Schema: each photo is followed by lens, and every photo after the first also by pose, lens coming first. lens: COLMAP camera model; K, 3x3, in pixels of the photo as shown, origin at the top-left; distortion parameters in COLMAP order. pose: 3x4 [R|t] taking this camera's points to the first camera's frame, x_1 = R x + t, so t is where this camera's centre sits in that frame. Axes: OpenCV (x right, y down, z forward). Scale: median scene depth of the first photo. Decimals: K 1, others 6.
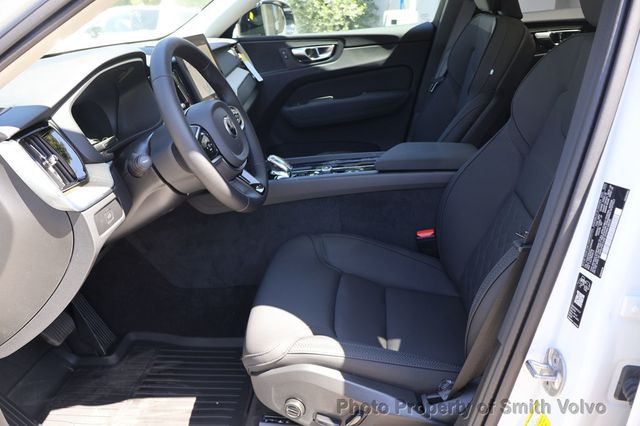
lens RADIAL K [[529.8, 0, 320.0], [0, 529.8, 213.0], [0, 0, 1]] dist [-0.006948, 0.002719]
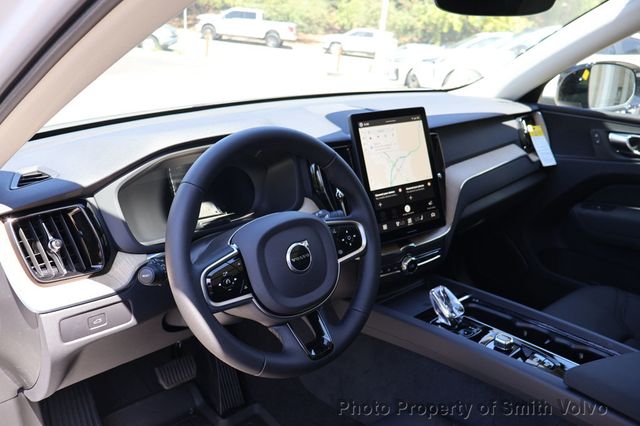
lens RADIAL K [[529.8, 0, 320.0], [0, 529.8, 213.0], [0, 0, 1]] dist [-0.006948, 0.002719]
pose [[0.713924, 0.295597, -0.634771, 0.220437], [-0.314296, 0.945354, 0.086741, -0.216767], [0.625724, 0.137579, 0.767816, 0.336727]]
